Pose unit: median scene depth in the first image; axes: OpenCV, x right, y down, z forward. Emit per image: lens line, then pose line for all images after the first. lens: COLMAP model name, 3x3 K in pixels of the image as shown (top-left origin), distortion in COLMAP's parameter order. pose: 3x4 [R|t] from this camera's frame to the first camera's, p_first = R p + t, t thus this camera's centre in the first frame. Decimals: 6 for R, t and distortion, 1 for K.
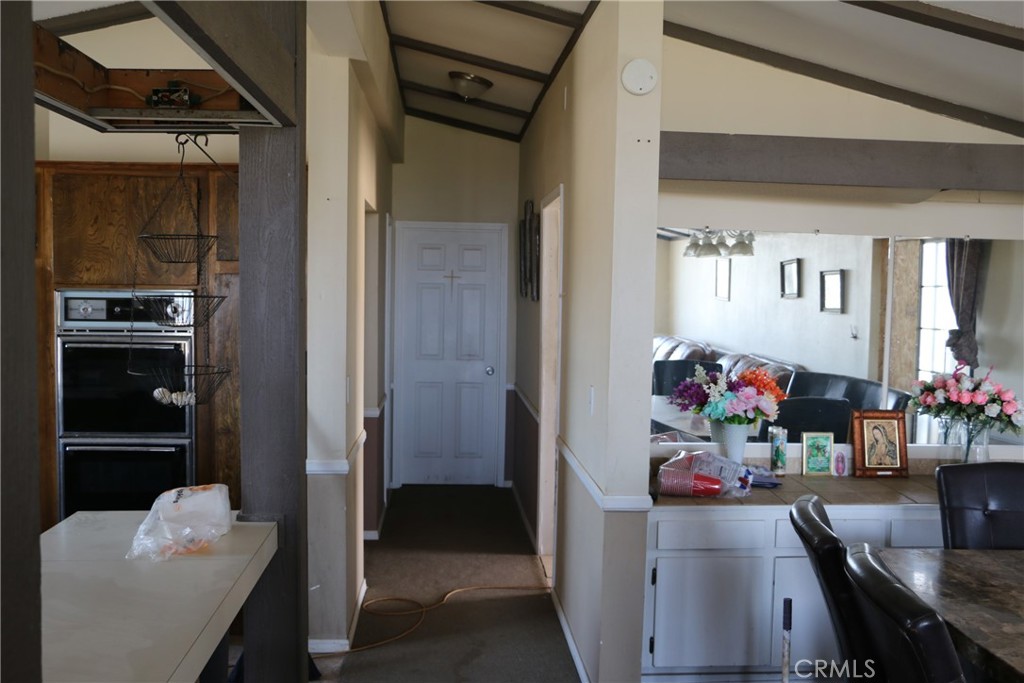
lens RADIAL K [[1062.6, 0, 512.0], [0, 1062.6, 341.5], [0, 0, 1]] dist [-0.069389, 0.008567]
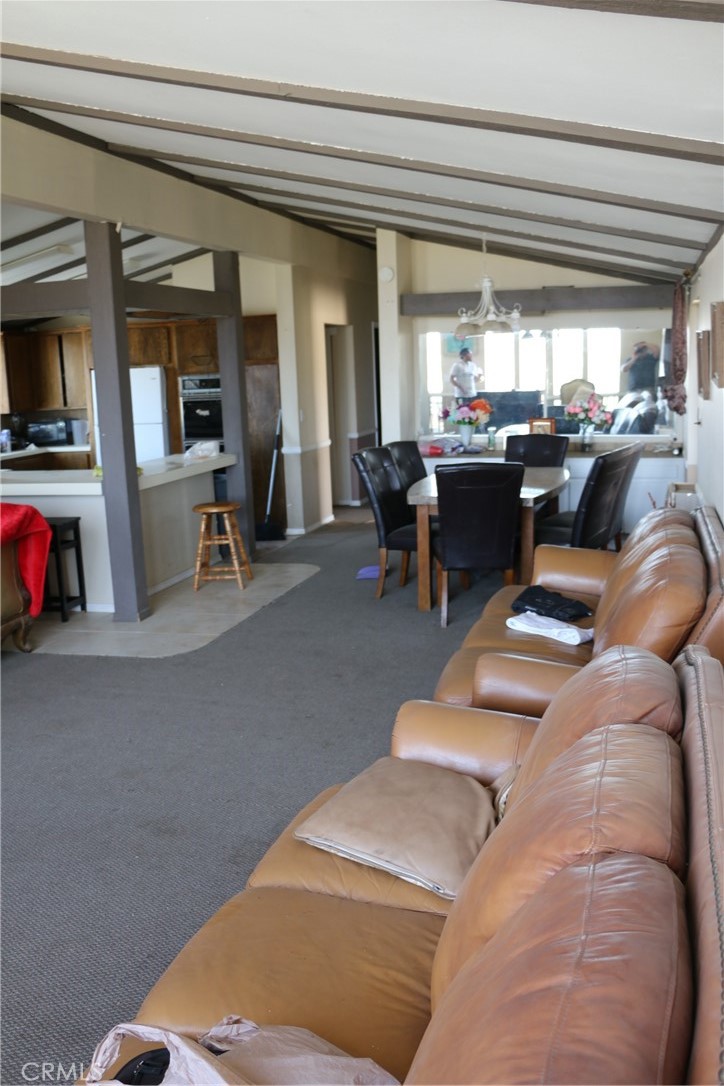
lens RADIAL K [[1059.0, 0, 362.0], [0, 1059.0, 543.0], [0, 0, 1]] dist [-0.158023, 0.001196]
pose [[0.943420, 0.007966, -0.331504, 0.712007], [0.030961, 0.993228, 0.111979, 0.068442], [0.330151, -0.115907, 0.936785, -1.068860]]
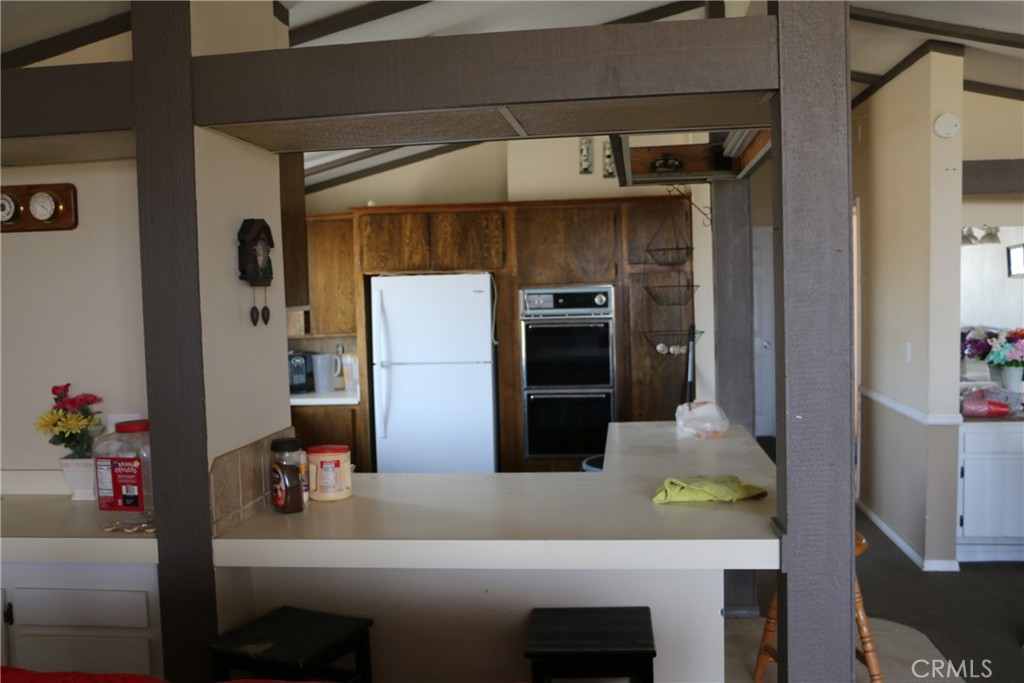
lens RADIAL K [[980.9, 0, 512.0], [0, 980.9, 341.5], [0, 0, 1]] dist [-0.151745, 0.232301]
pose [[0.980985, -0.030826, -0.191621, -0.185787], [0.032241, 0.999471, 0.004273, 0.017965], [0.191387, -0.010370, 0.981460, -0.343303]]
